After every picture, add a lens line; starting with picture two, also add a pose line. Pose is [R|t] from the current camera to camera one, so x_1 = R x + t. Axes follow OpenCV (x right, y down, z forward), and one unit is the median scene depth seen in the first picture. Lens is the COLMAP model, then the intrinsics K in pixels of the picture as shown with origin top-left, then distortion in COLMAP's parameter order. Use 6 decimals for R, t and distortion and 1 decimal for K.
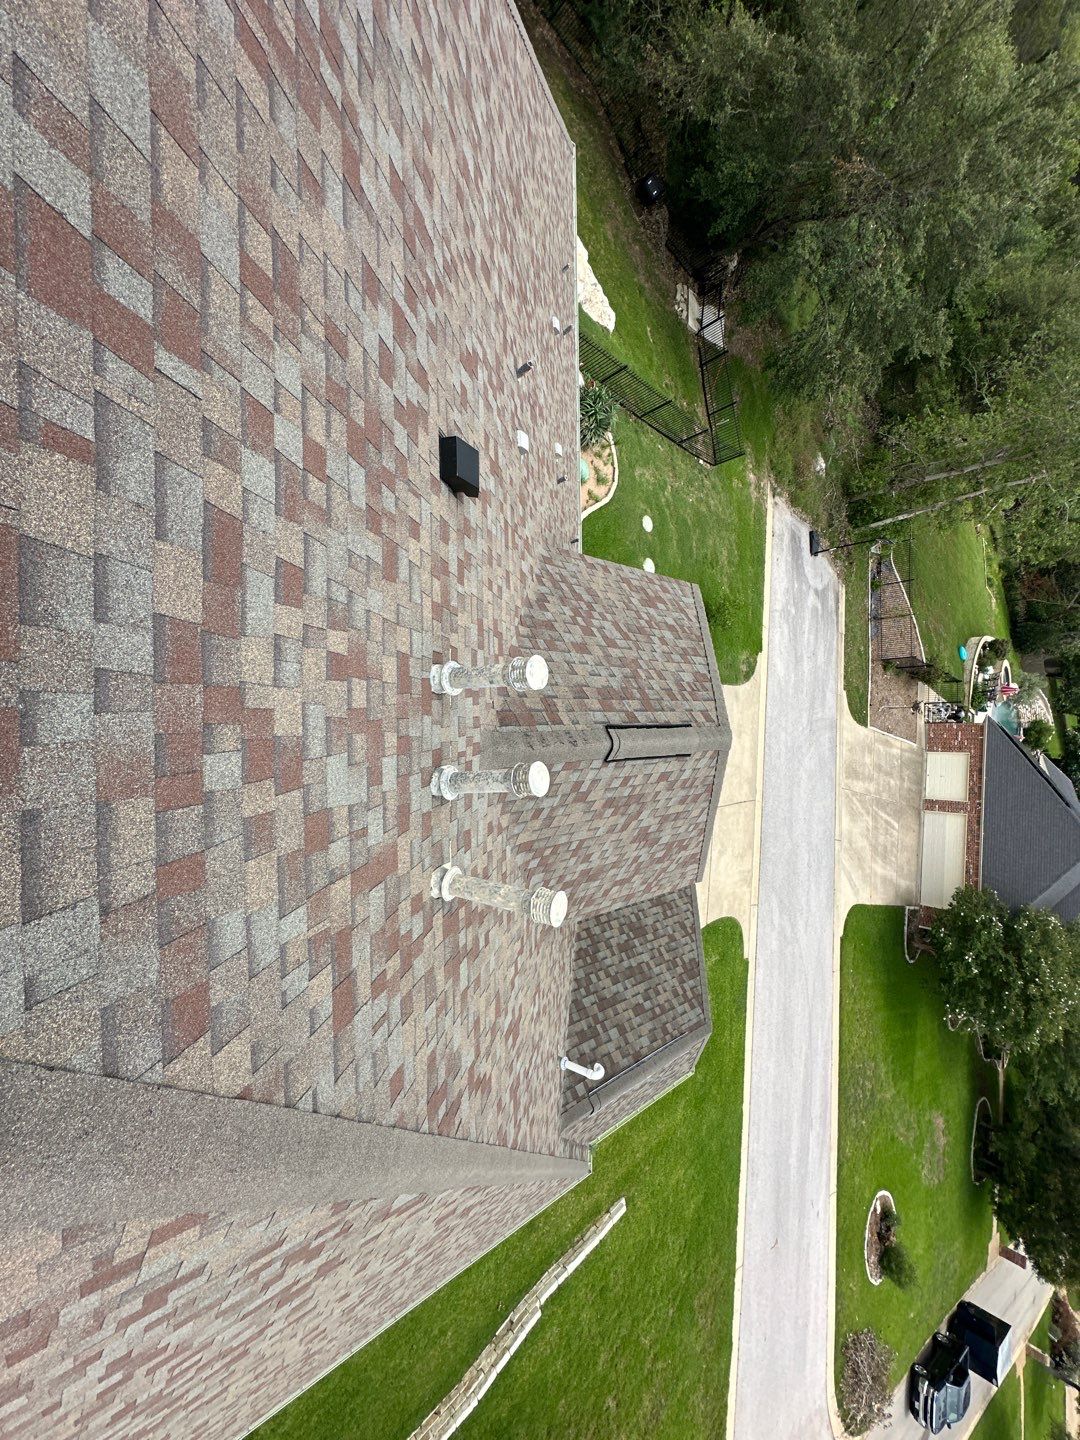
lens RADIAL K [[575.1, 0, 539.6], [0, 575.1, 722.0], [0, 0, 1]] dist [-0.006842, 0.001087]
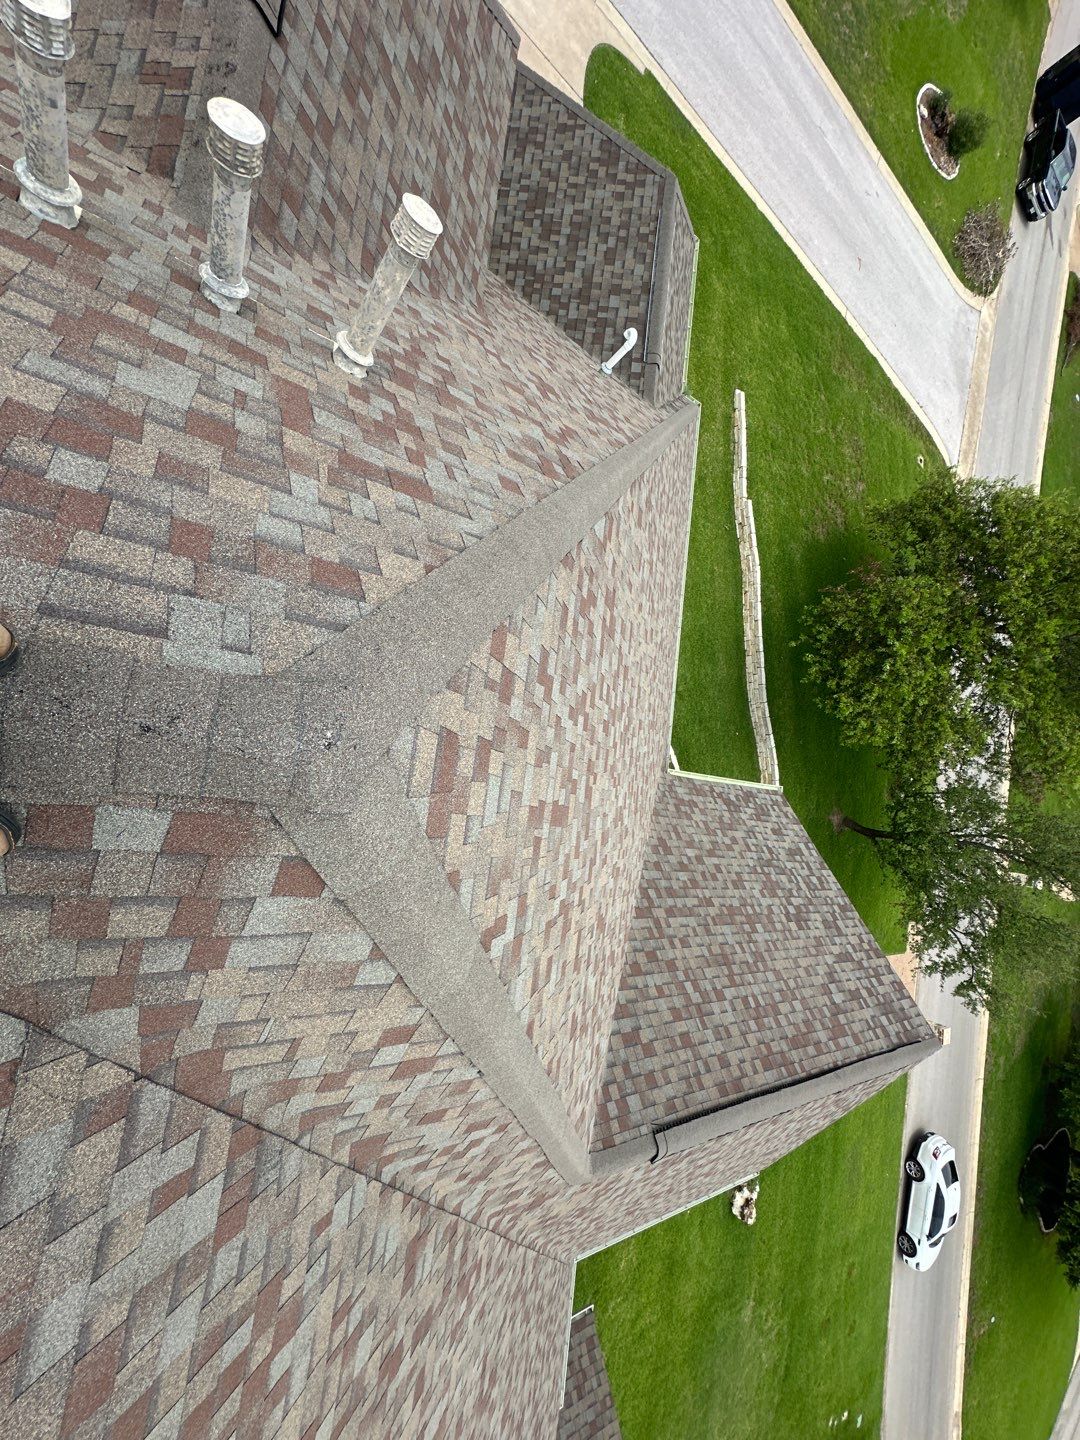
lens RADIAL K [[575.1, 0, 539.6], [0, 575.1, 722.0], [0, 0, 1]] dist [-0.006842, 0.001087]
pose [[0.474324, -0.752949, -0.456164, -0.050181], [0.804905, 0.161040, 0.571134, 0.099892], [-0.356575, -0.638071, 0.682437, -0.041721]]
